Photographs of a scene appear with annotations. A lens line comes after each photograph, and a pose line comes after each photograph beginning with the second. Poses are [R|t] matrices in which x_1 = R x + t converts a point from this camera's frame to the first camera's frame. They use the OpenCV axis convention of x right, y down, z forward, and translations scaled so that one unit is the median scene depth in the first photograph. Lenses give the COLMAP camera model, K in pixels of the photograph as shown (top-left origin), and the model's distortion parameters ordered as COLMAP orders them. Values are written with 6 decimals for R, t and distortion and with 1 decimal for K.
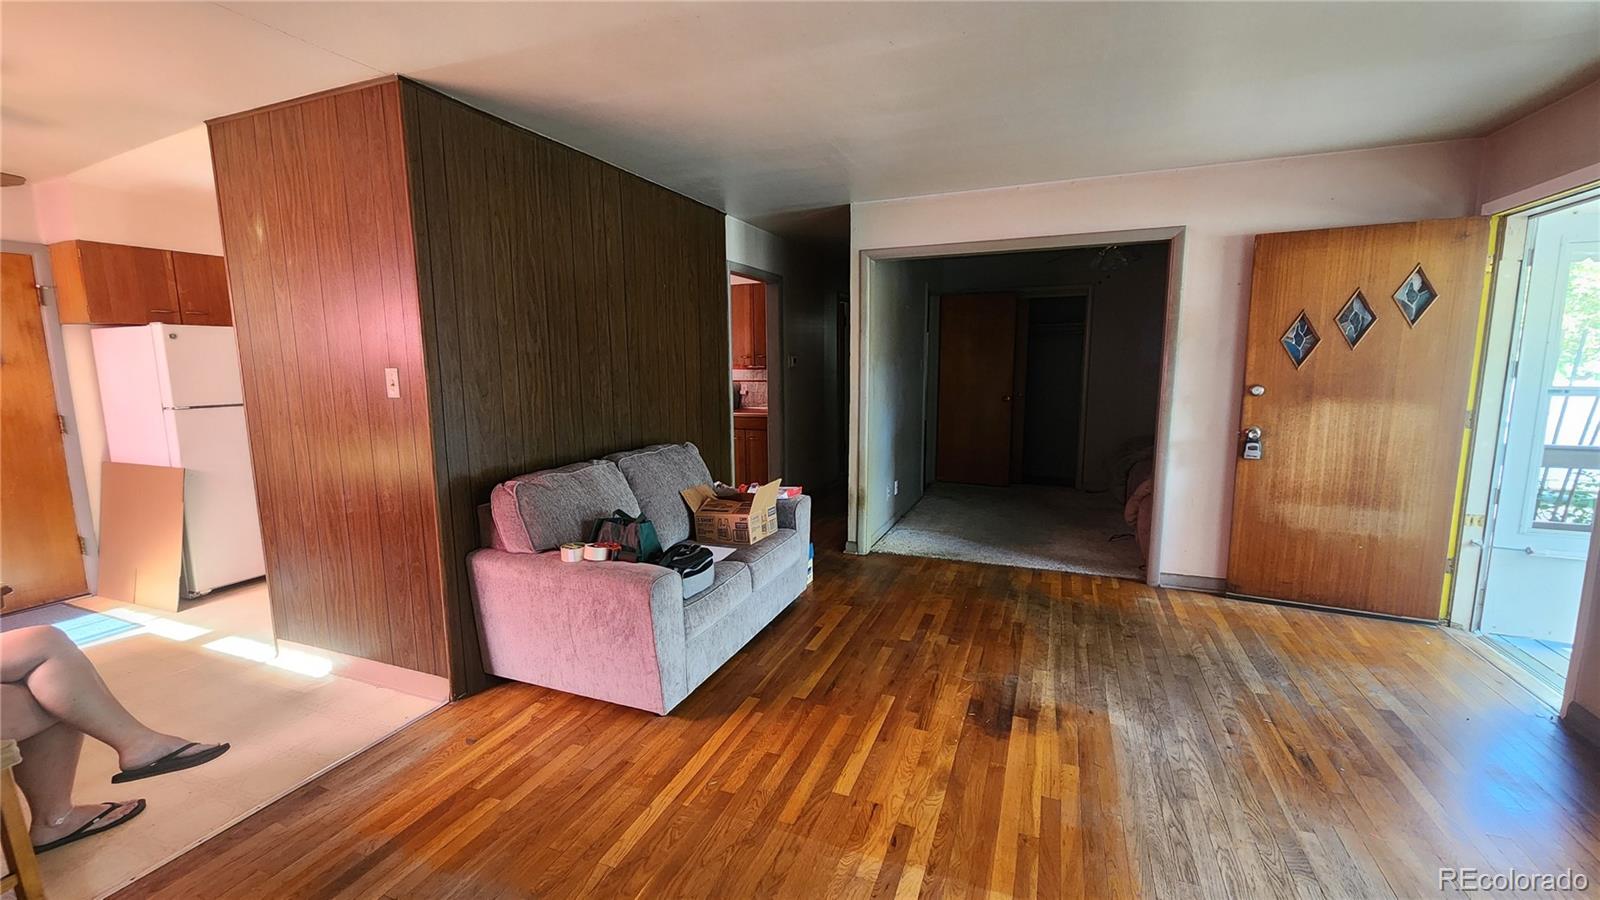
lens RADIAL K [[646.6, 0, 791.9], [0, 646.6, 450.5], [0, 0, 1]] dist [0.000601, -0.000119]
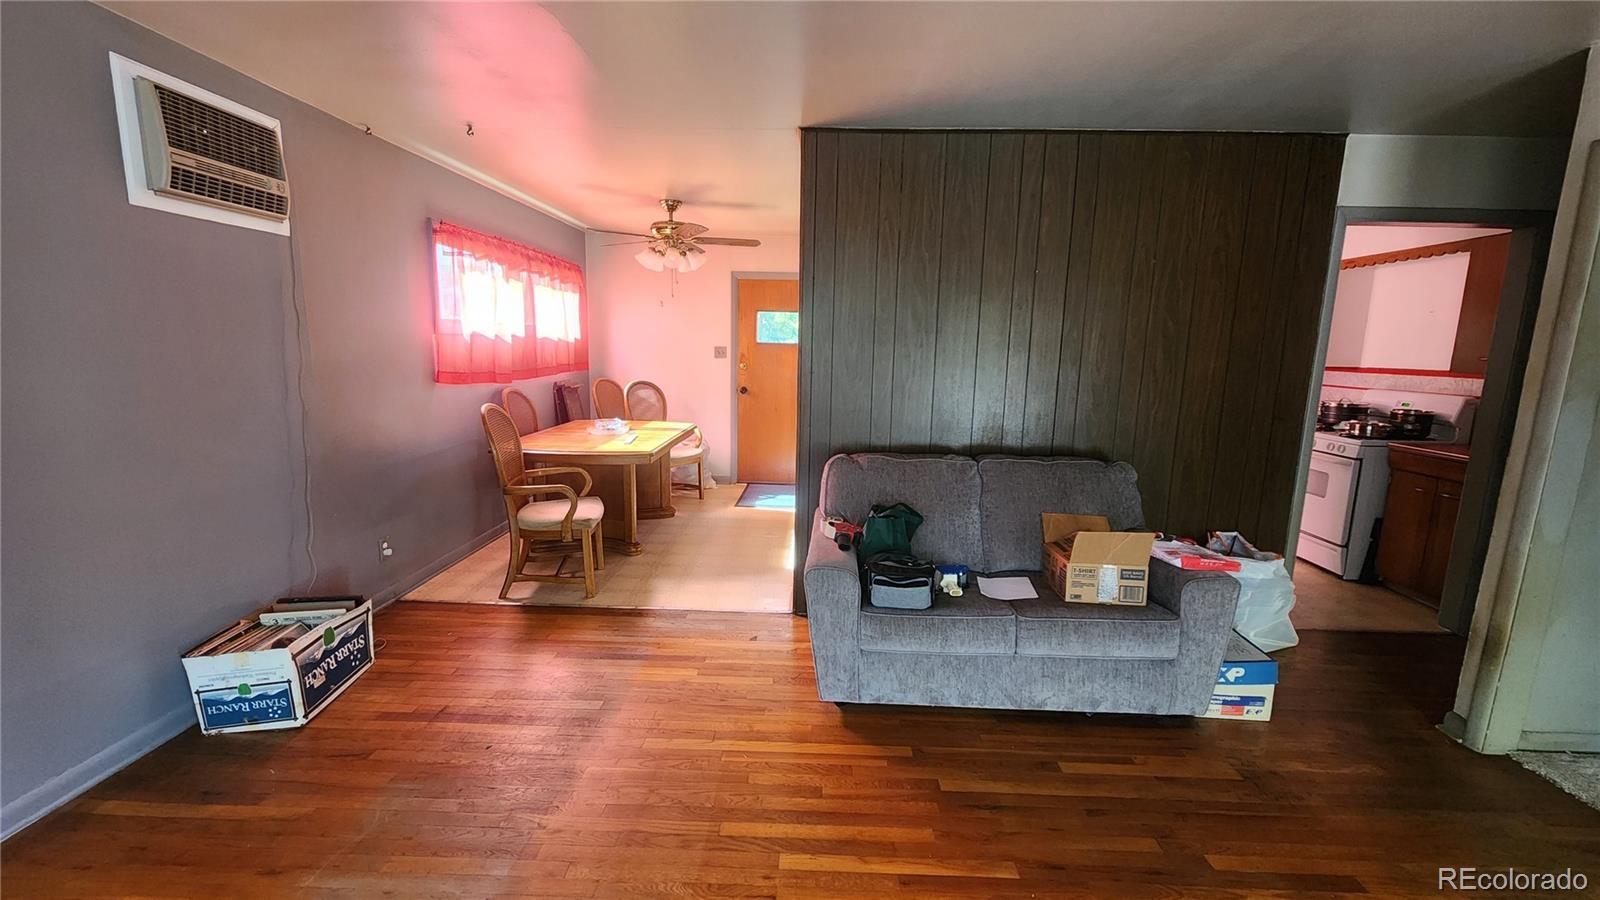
lens RADIAL K [[646.6, 0, 794.0], [0, 646.6, 449.7], [0, 0, 1]] dist [0.000601, -0.000119]
pose [[0.348578, 0.168733, -0.921966, 0.488708], [-0.154485, 0.980552, 0.121048, -0.070554], [0.924461, 0.100235, 0.367866, 0.403846]]
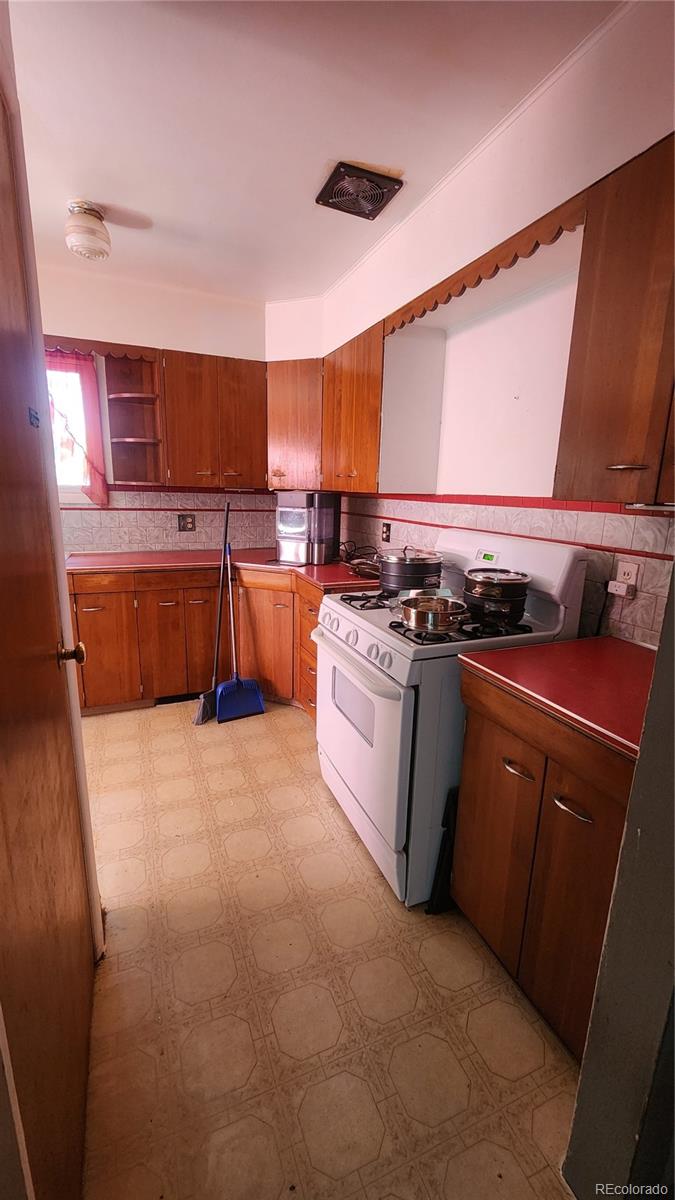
lens RADIAL K [[484.9, 0, 337.2], [0, 484.9, 595.6], [0, 0, 1]] dist [0.000601, -0.000119]
pose [[0.708324, 0.181320, -0.682202, -0.023672], [-0.130360, 0.983424, 0.126028, -0.195592], [0.693745, -0.000337, 0.720220, 1.470542]]
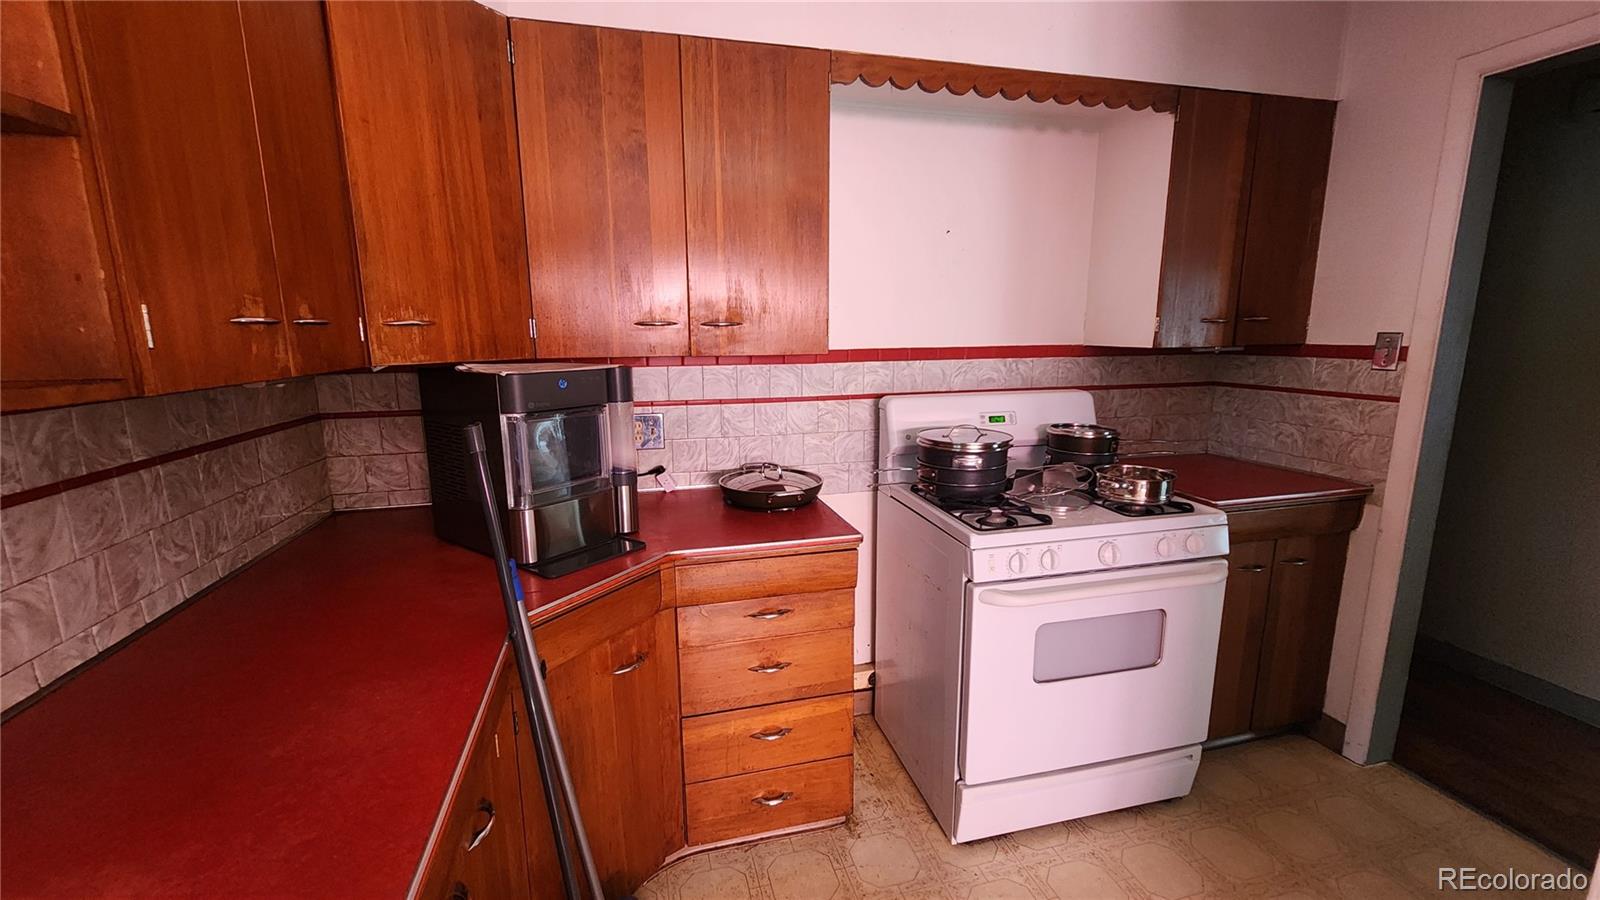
lens RADIAL K [[646.6, 0, 803.4], [0, 646.6, 449.4], [0, 0, 1]] dist [0.000601, -0.000119]
pose [[0.797507, -0.105479, 0.594017, -0.851821], [0.085120, 0.994421, 0.062300, -0.218343], [-0.597274, 0.000878, 0.802036, 1.603145]]
